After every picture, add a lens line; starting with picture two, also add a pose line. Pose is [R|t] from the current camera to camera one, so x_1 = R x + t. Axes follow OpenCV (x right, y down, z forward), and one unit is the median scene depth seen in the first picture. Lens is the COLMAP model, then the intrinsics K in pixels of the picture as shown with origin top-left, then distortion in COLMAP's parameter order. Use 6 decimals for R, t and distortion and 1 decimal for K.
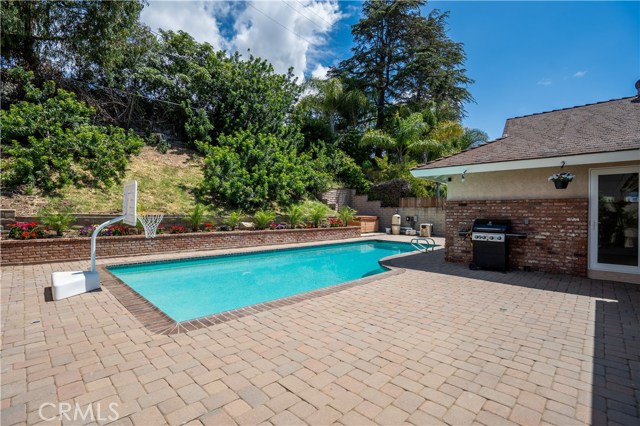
lens RADIAL K [[289.4, 0, 321.1], [0, 289.4, 213.2], [0, 0, 1]] dist [-0.002758, 0.009613]
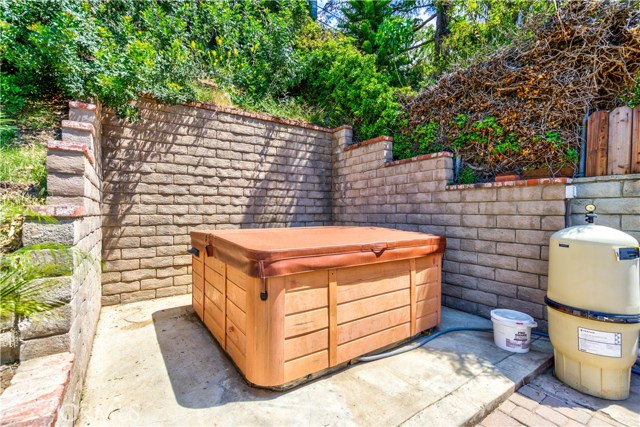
lens RADIAL K [[289.4, 0, 317.7], [0, 289.4, 213.9], [0, 0, 1]] dist [-0.002758, 0.009613]
pose [[0.981919, 0.000230, -0.189301, 0.148083], [0.001146, 0.999974, 0.007163, -0.001737], [0.189298, -0.007251, 0.981893, 0.761317]]
